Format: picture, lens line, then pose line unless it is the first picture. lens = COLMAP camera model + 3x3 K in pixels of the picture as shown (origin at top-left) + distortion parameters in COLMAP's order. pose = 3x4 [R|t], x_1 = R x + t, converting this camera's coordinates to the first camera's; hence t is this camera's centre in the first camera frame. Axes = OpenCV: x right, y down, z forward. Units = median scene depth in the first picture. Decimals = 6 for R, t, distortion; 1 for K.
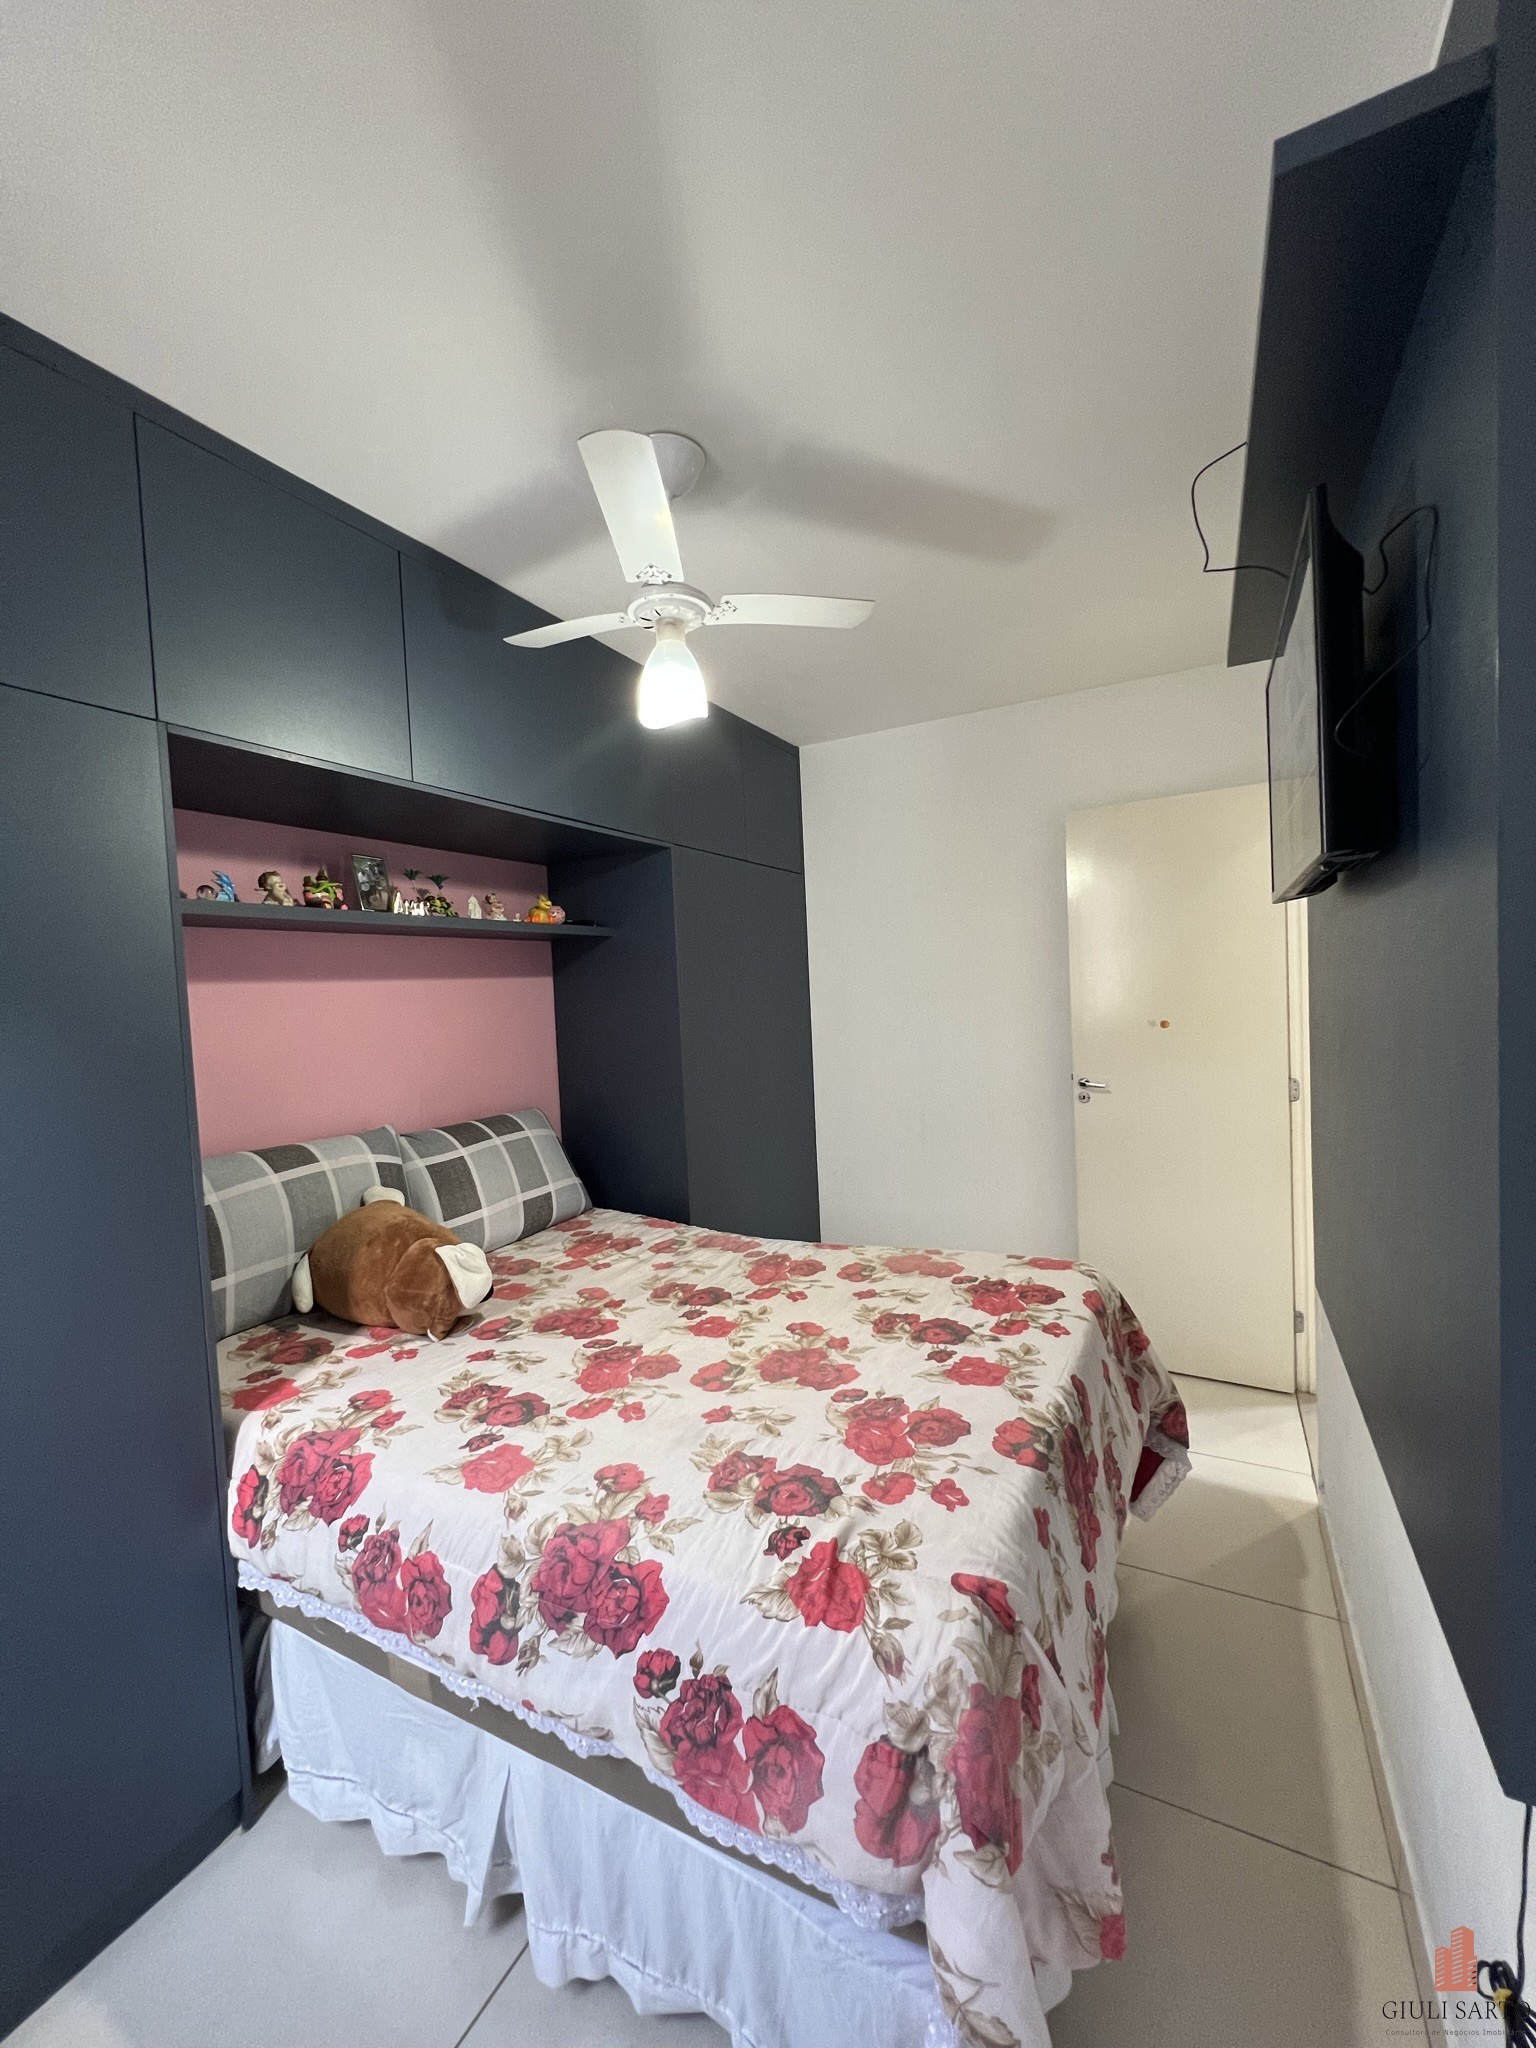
lens RADIAL K [[823.1, 0, 762.1], [0, 823.1, 1026.5], [0, 0, 1]] dist [-0.003027, 0.001127]
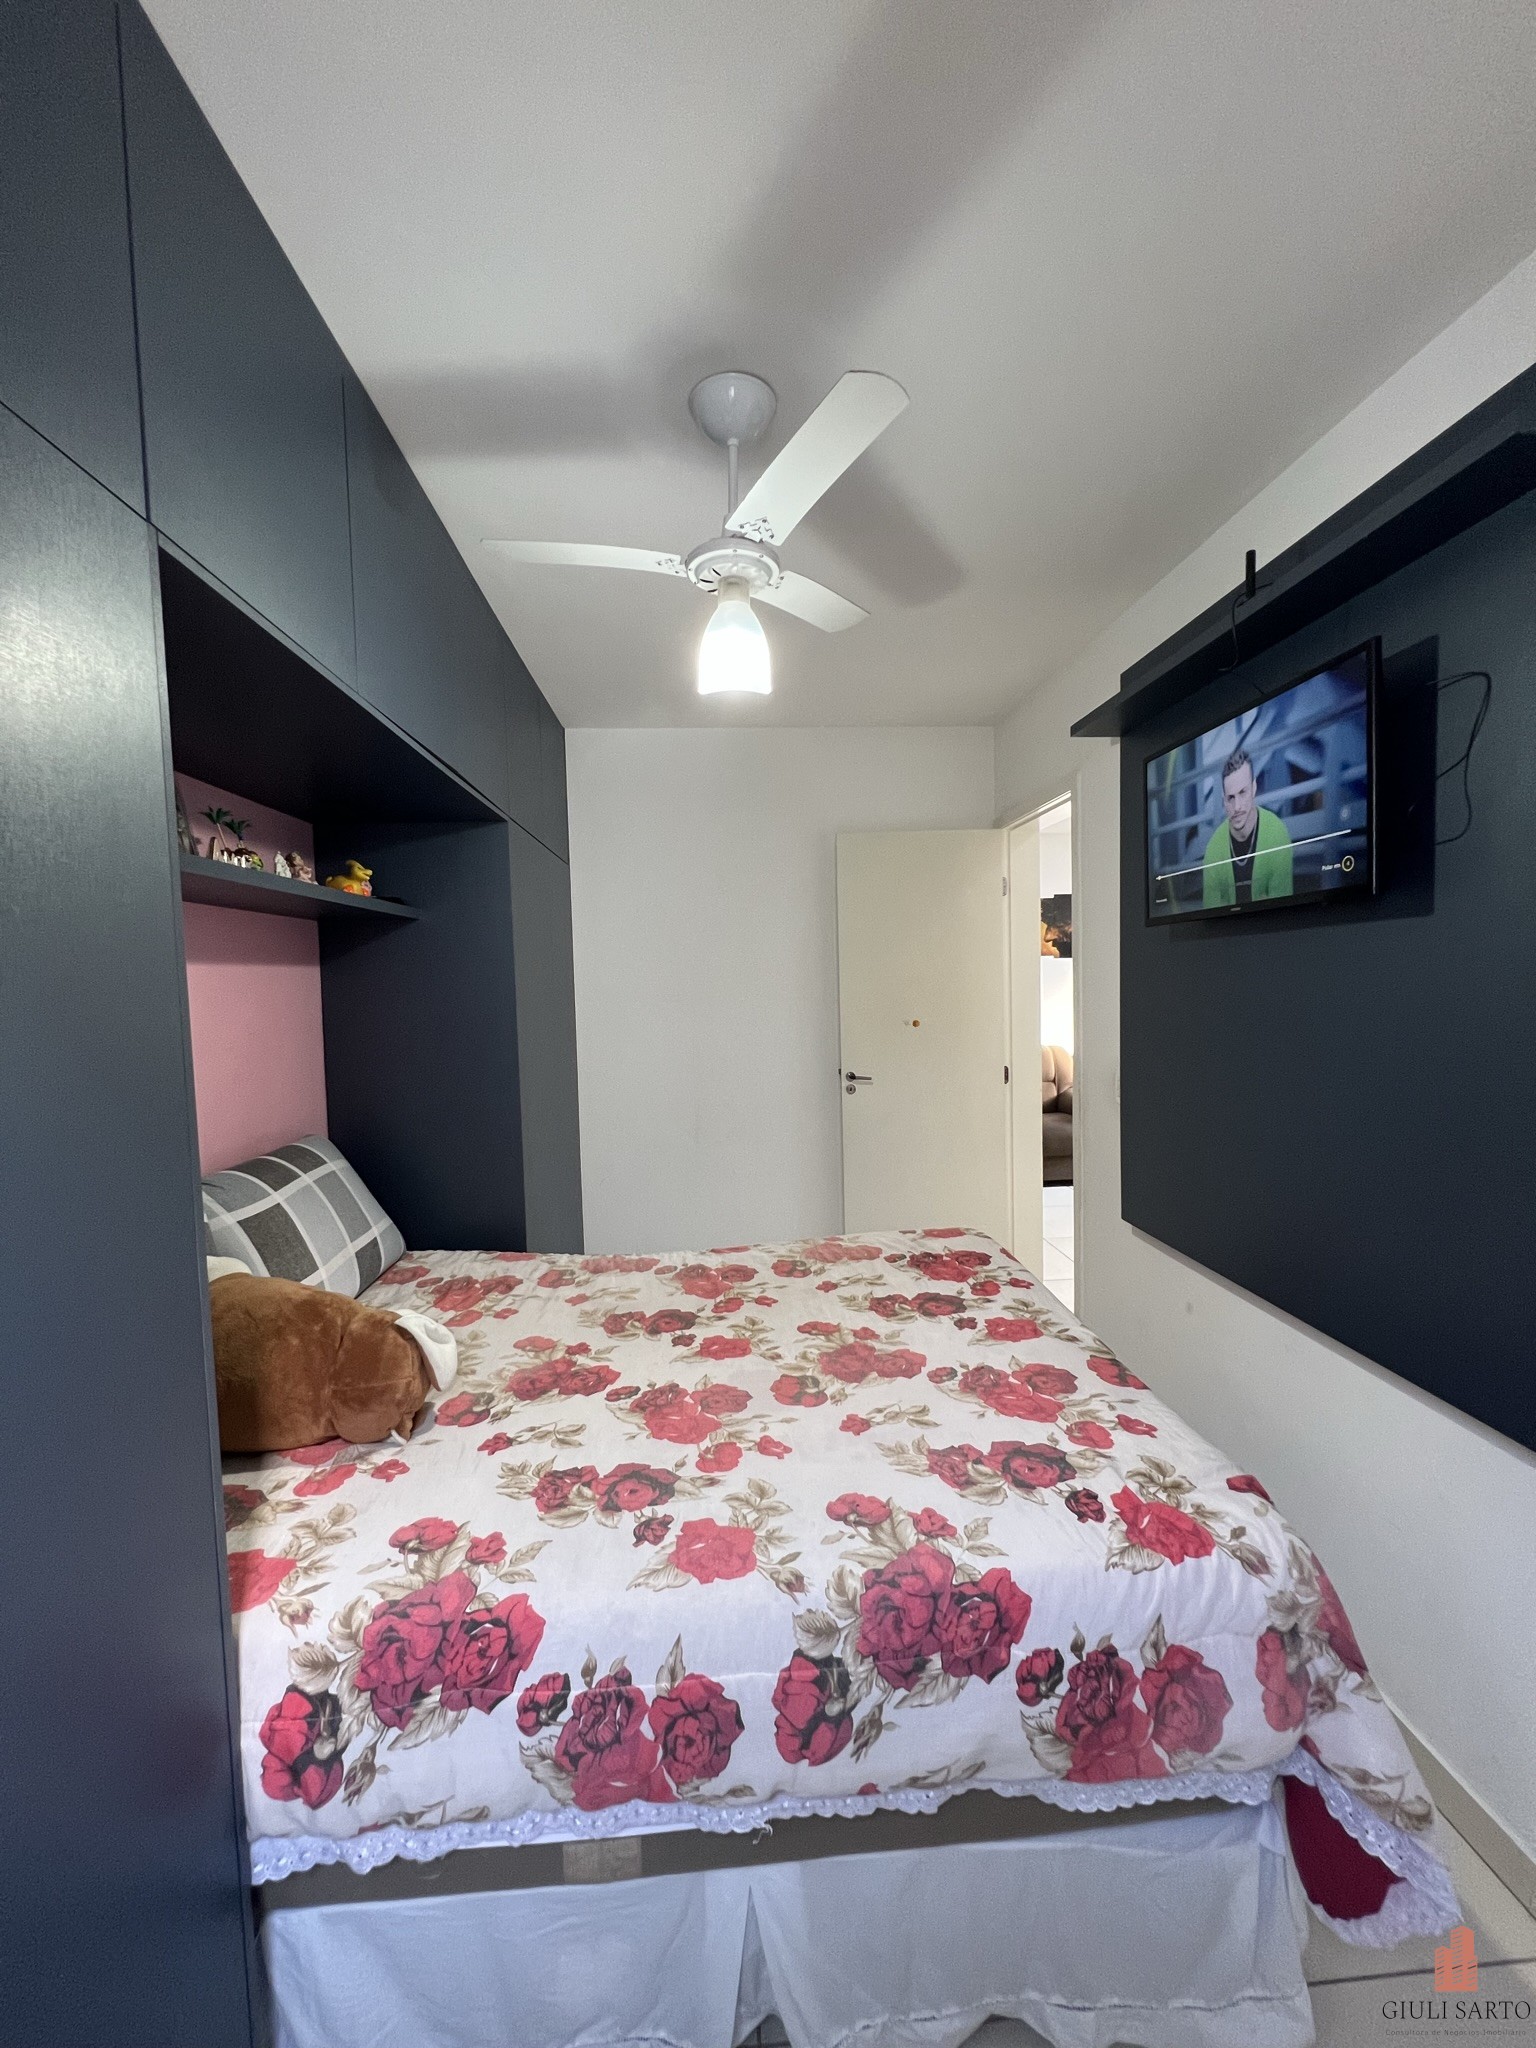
lens RADIAL K [[823.1, 0, 762.1], [0, 823.1, 1026.5], [0, 0, 1]] dist [-0.003027, 0.001127]
pose [[0.850048, -0.006144, 0.526669, -0.555412], [0.009911, 0.999942, -0.004331, 0.008194], [-0.526611, 0.008902, 0.850060, 0.201374]]
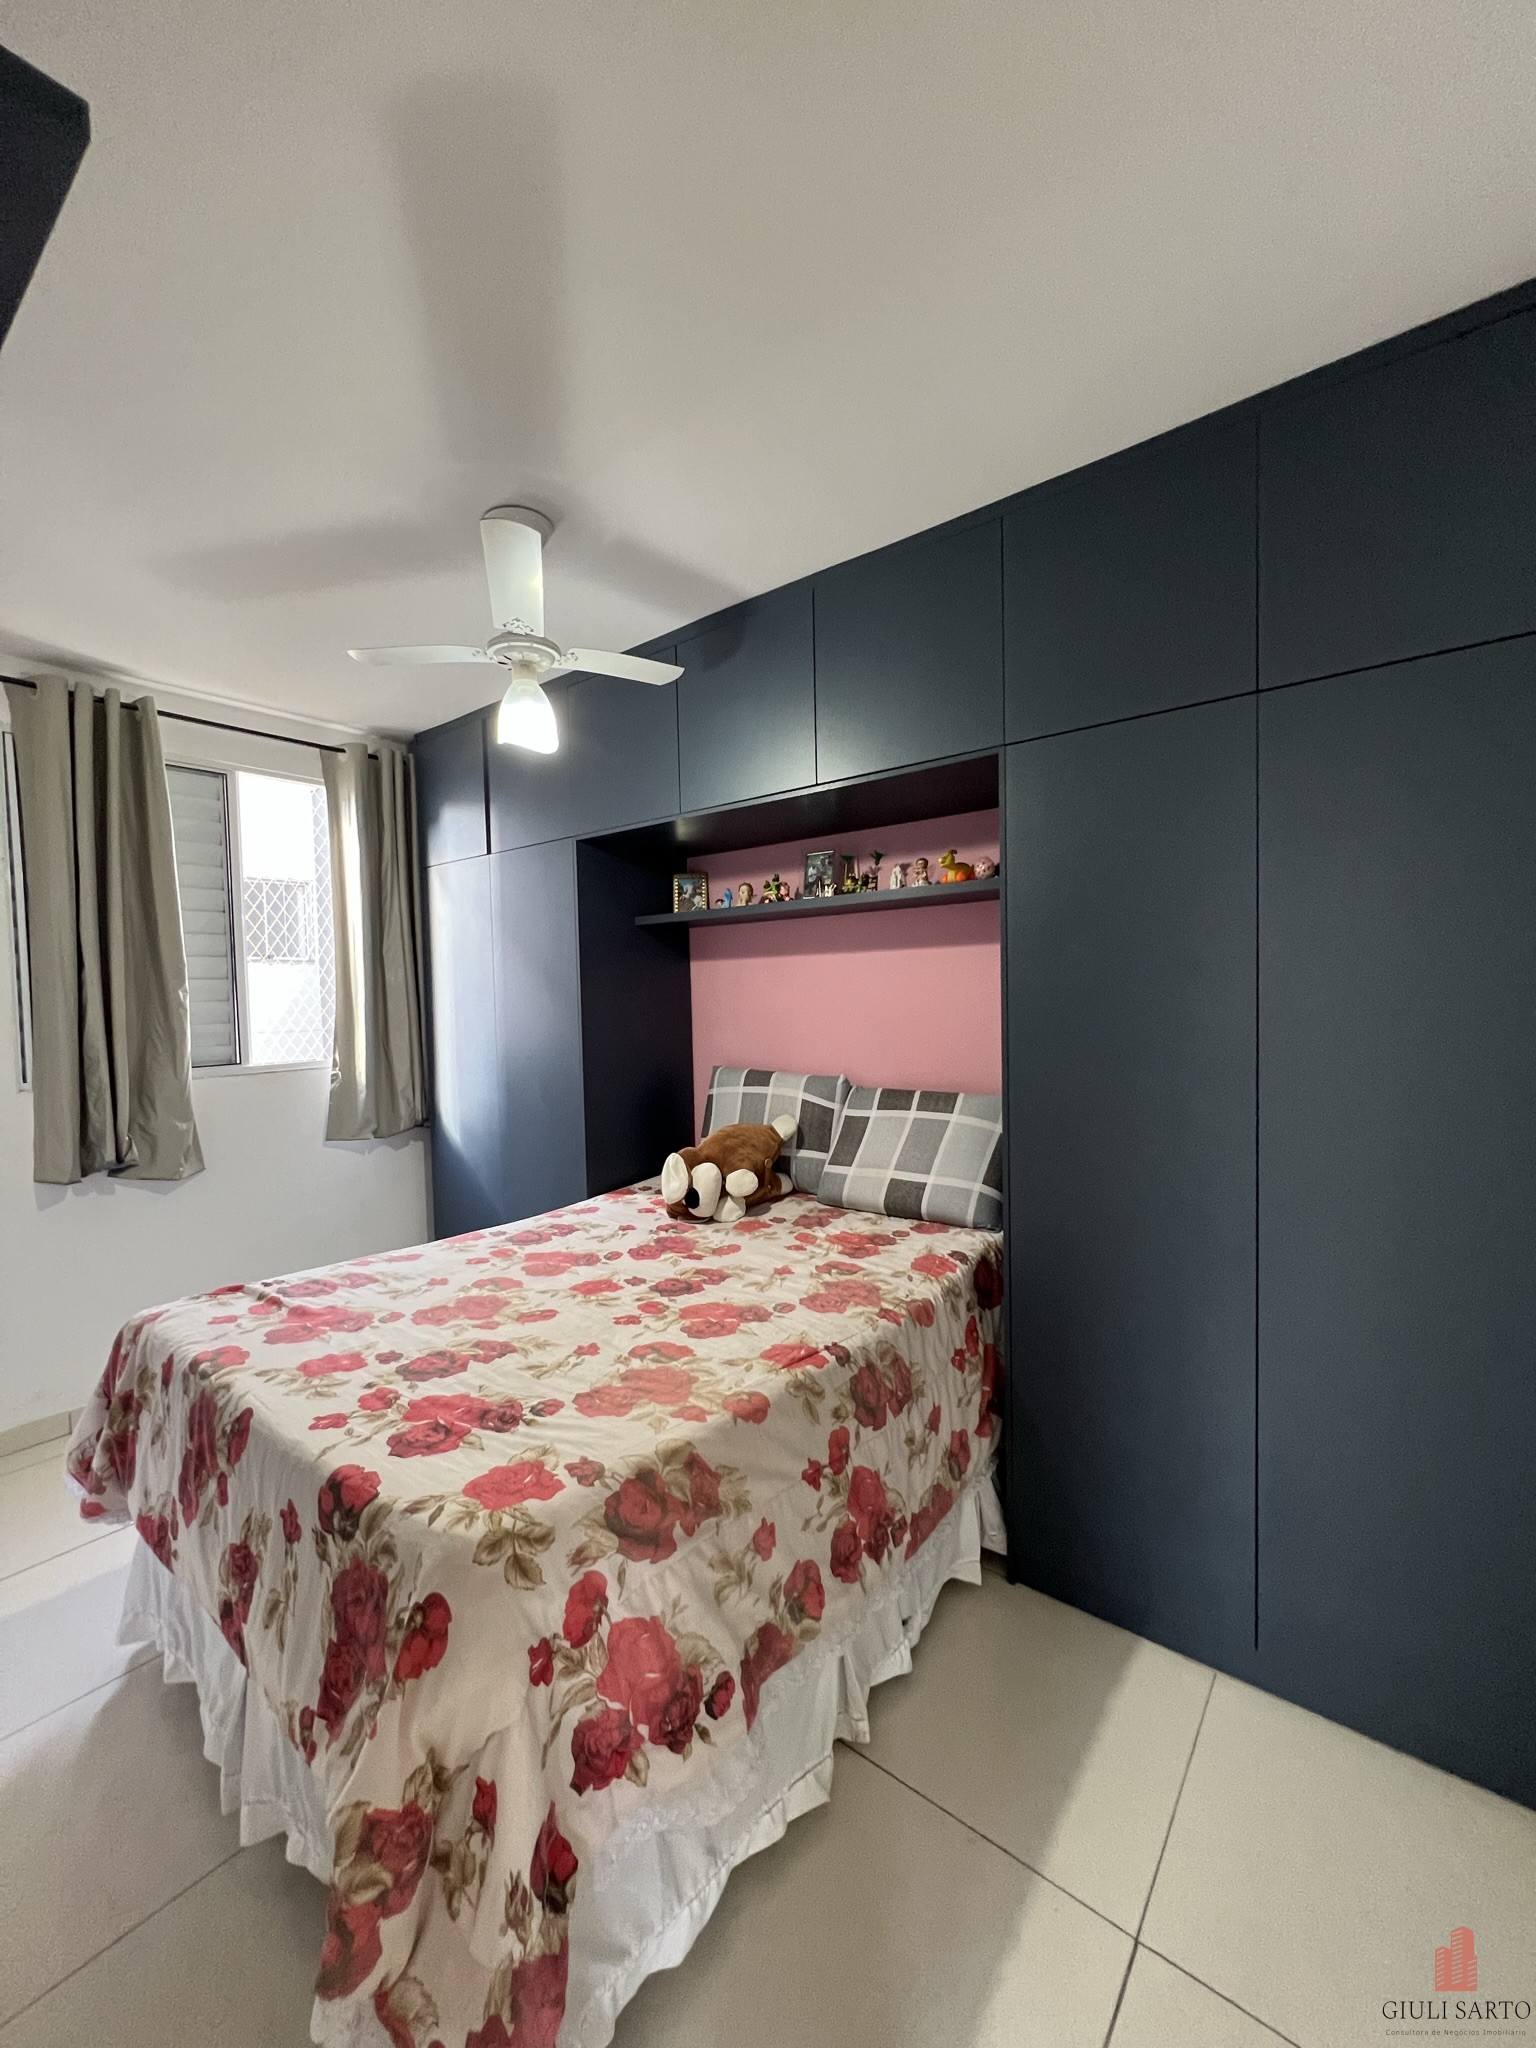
lens RADIAL K [[823.1, 0, 762.1], [0, 823.1, 1026.5], [0, 0, 1]] dist [-0.003027, 0.001127]
pose [[-0.182362, 0.092837, -0.978839, 1.008019], [-0.010899, 0.995280, 0.096427, -0.087895], [0.983171, 0.028253, -0.180489, 1.524898]]
